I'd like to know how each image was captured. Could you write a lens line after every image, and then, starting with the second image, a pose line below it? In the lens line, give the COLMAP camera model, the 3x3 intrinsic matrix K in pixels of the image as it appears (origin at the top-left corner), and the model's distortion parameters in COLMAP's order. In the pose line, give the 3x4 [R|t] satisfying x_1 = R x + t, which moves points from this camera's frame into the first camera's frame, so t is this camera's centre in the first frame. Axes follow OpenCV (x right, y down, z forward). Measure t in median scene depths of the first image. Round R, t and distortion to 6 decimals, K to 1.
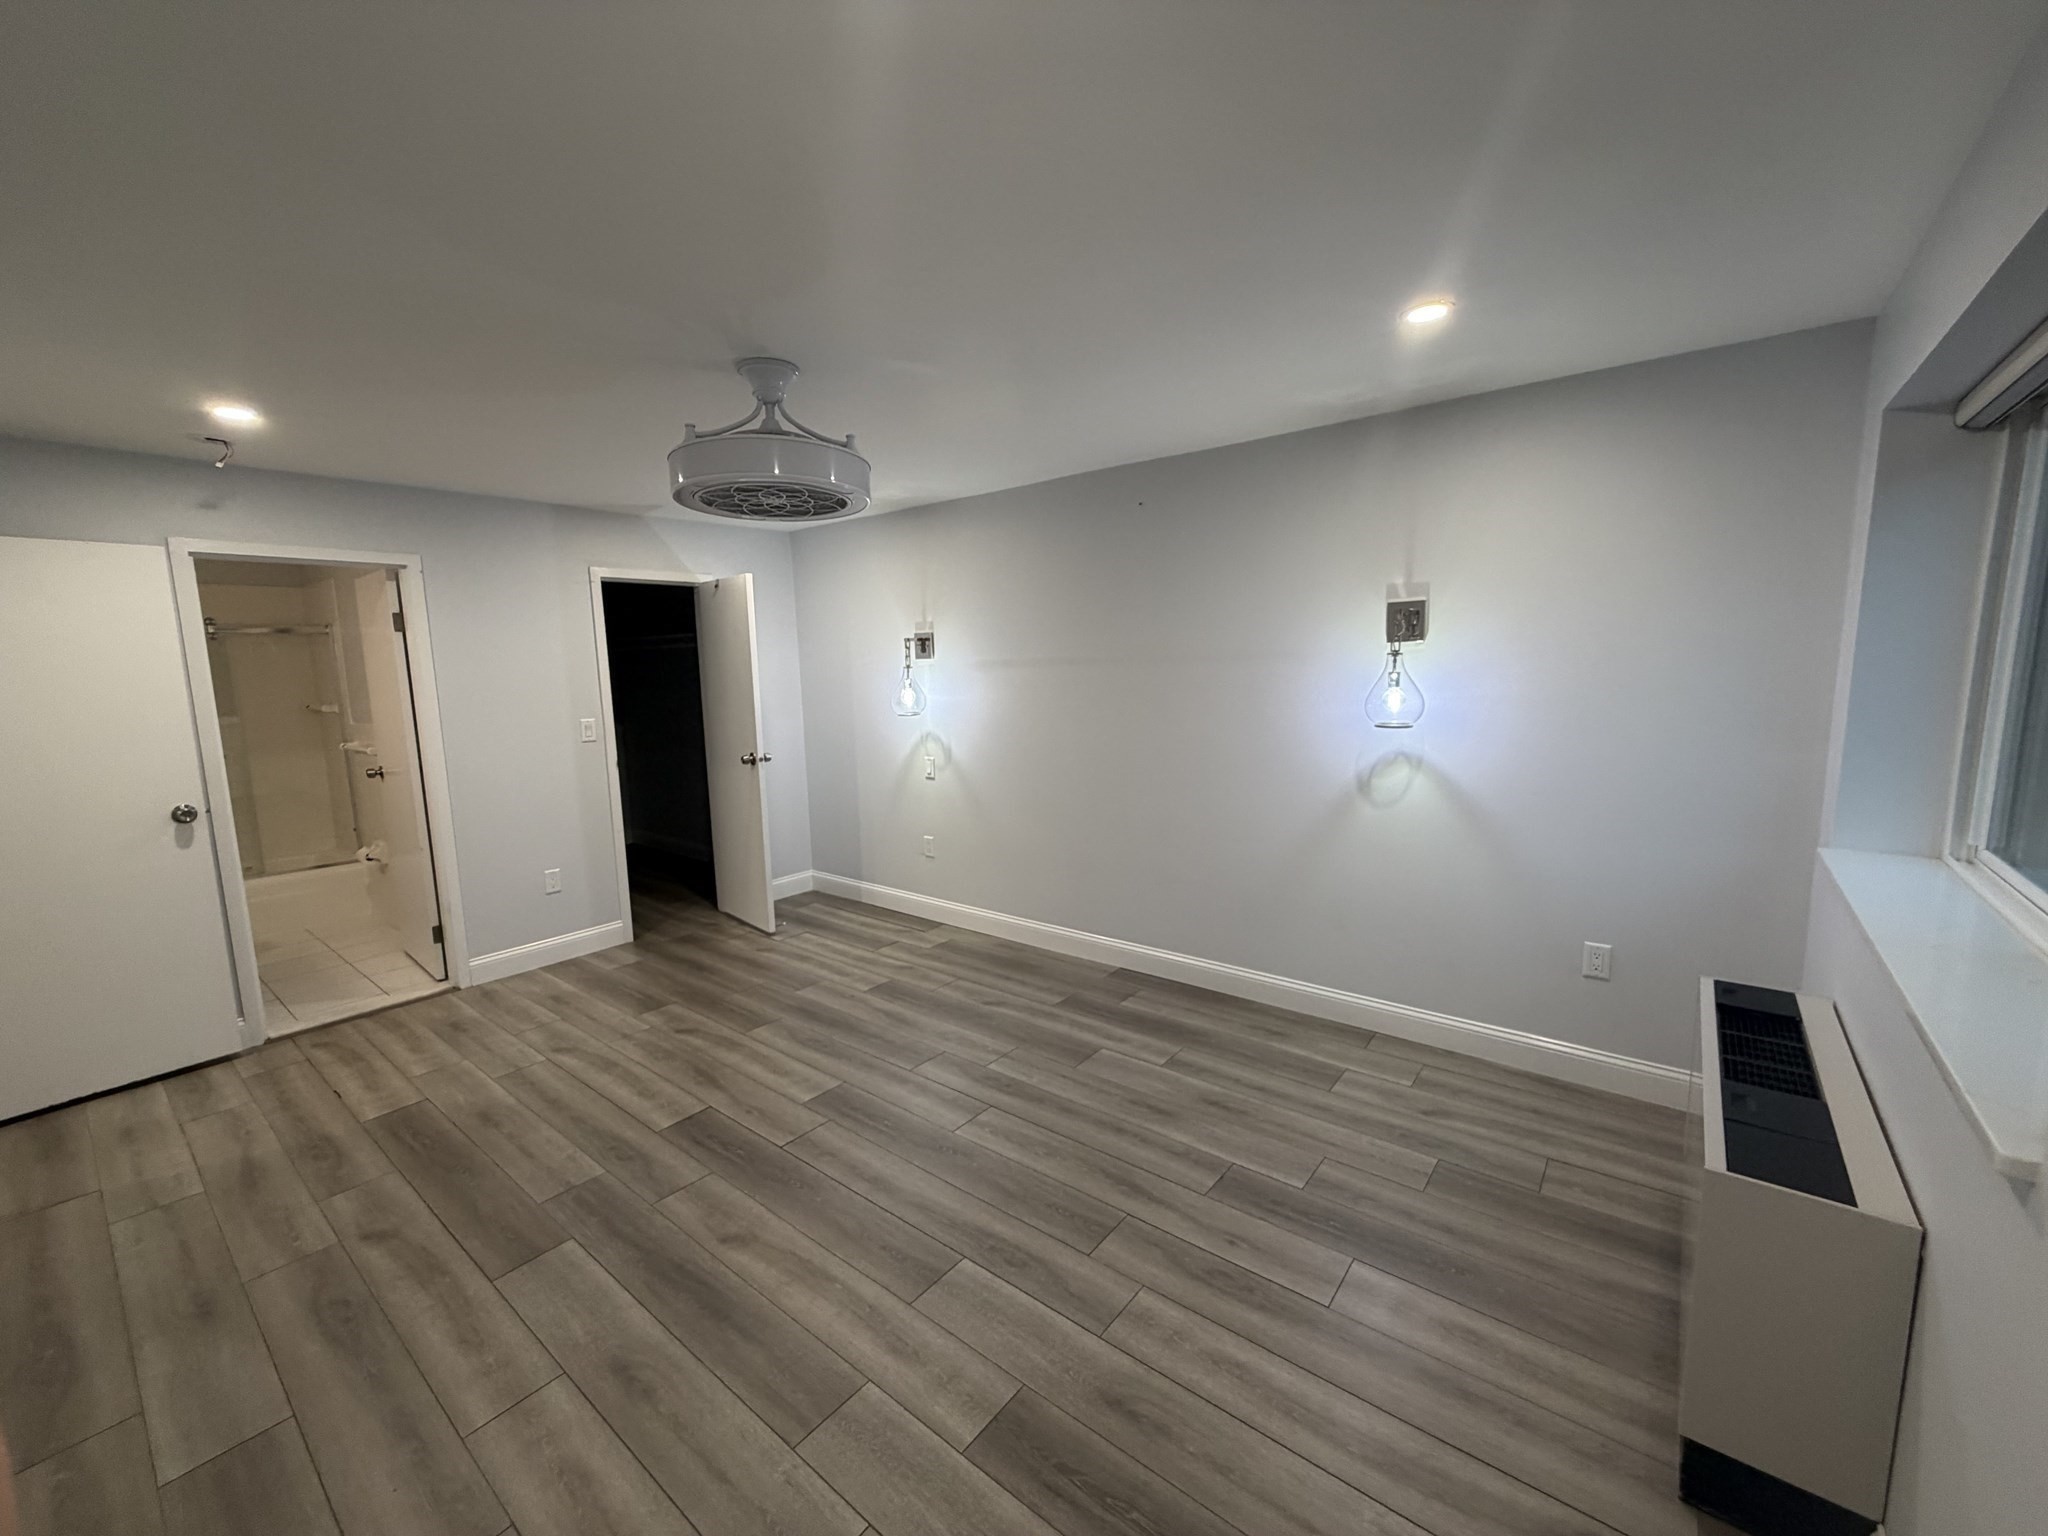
lens RADIAL K [[815.7, 0, 1036.6], [0, 815.7, 764.2], [0, 0, 1]] dist [0.001304, 0.001094]
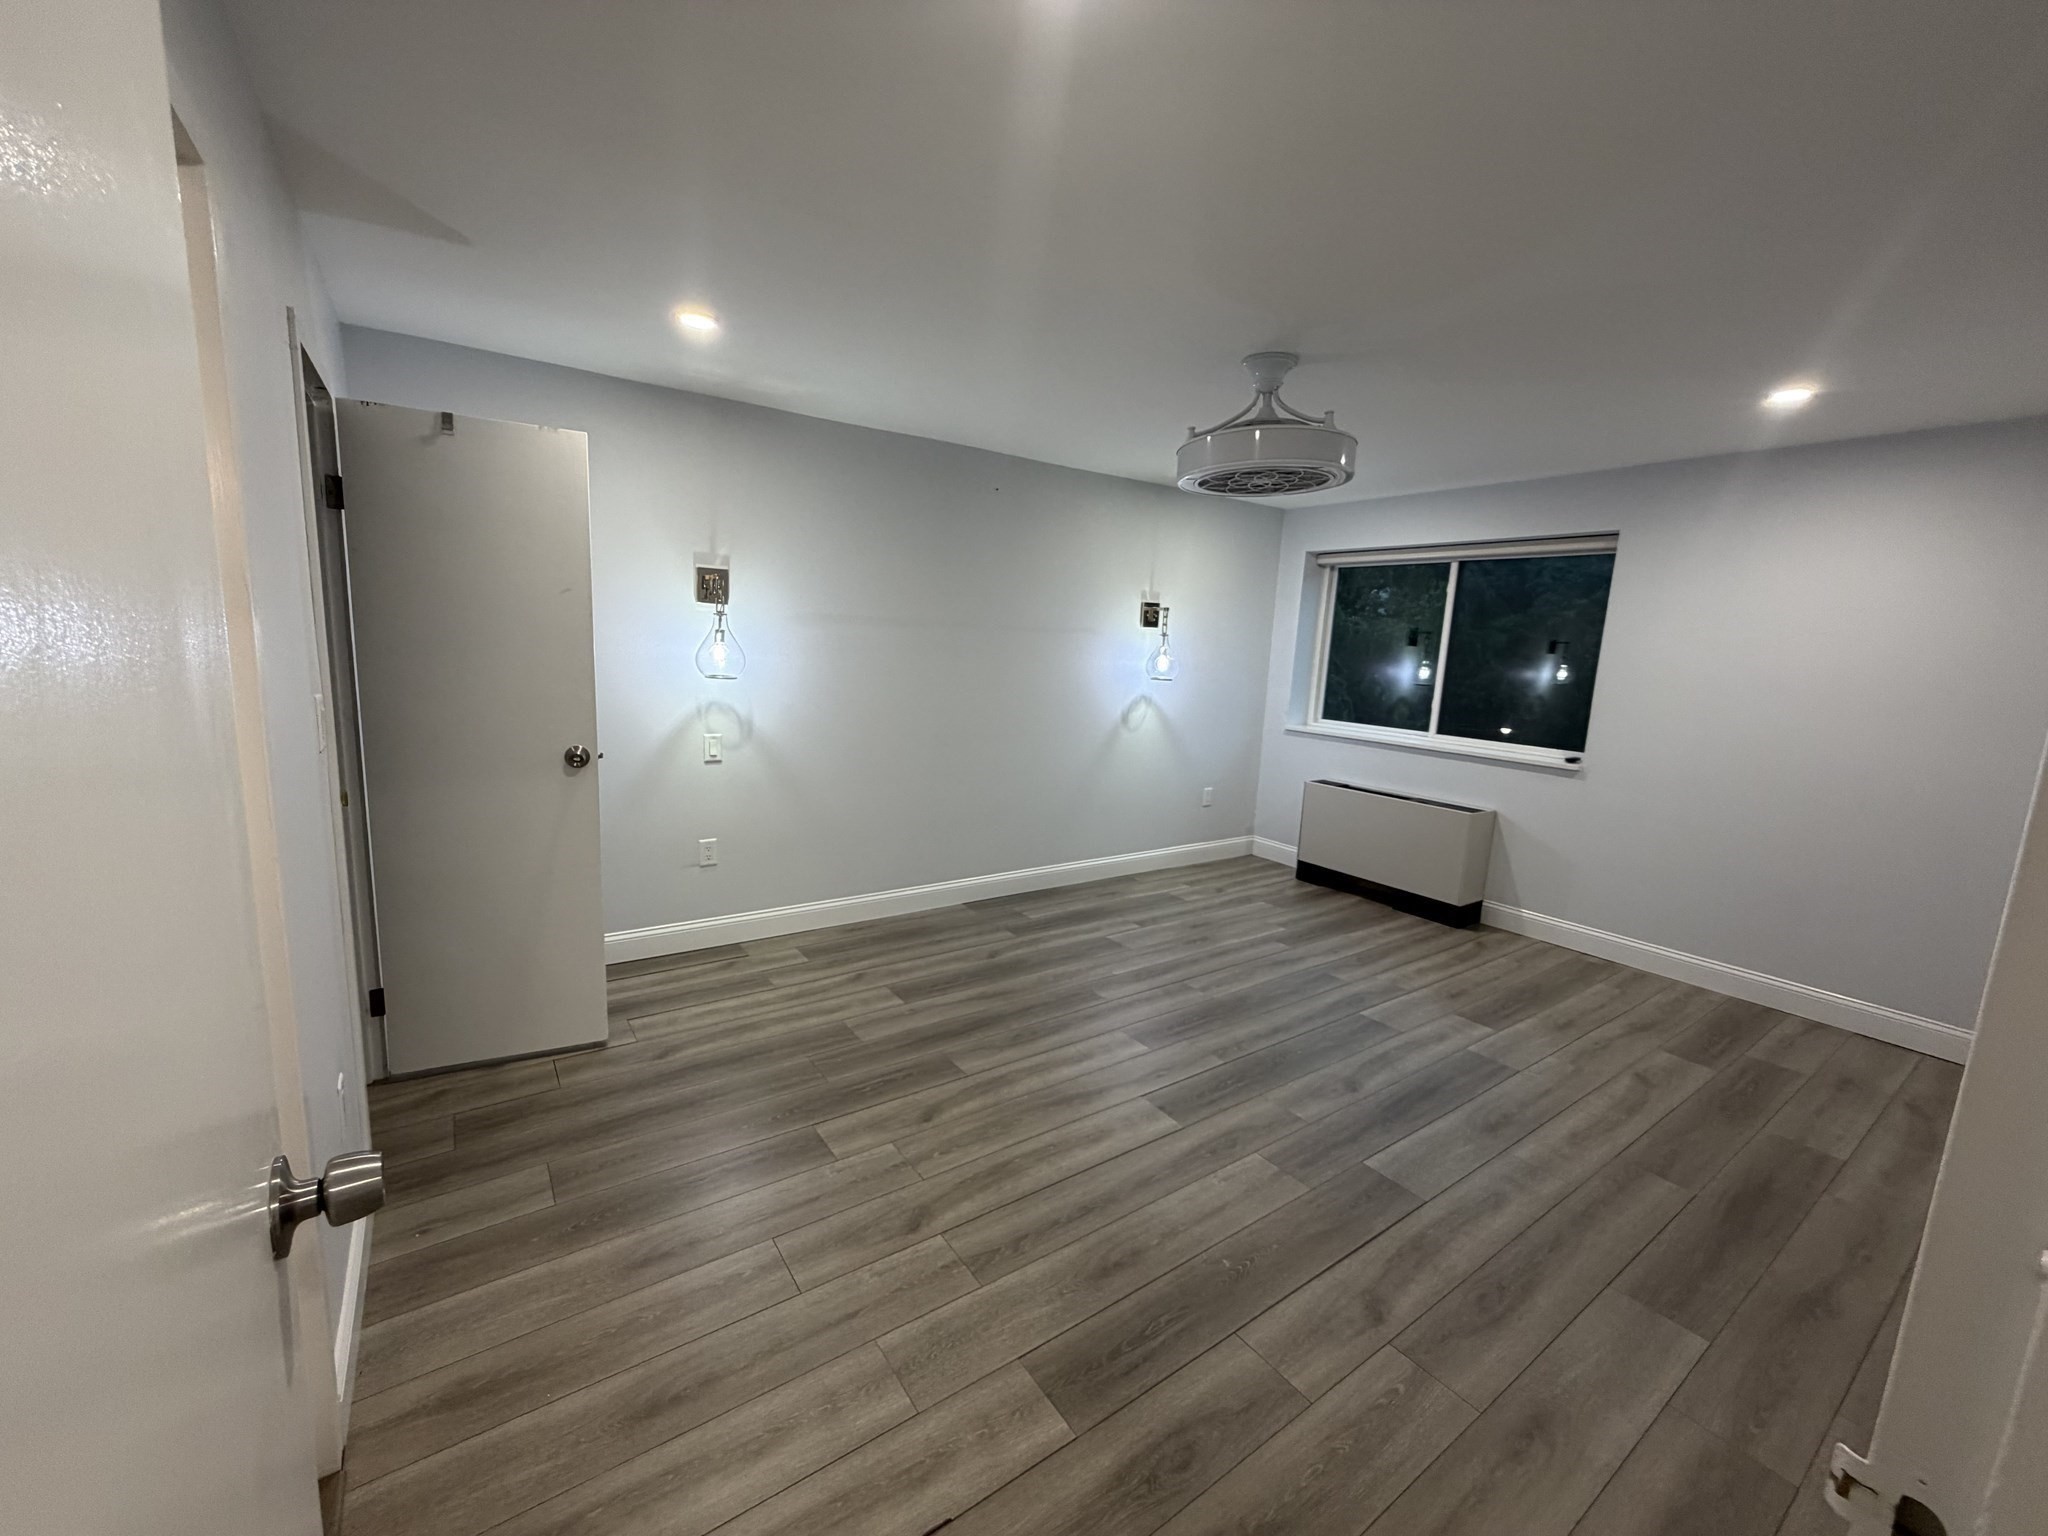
lens RADIAL K [[815.7, 0, 1005.8], [0, 815.7, 758.3], [0, 0, 1]] dist [0.001304, 0.001094]
pose [[0.292318, -0.103005, 0.950758, -1.169105], [0.069022, 0.993862, 0.086453, -0.049531], [-0.953827, 0.040351, 0.297633, 0.775450]]
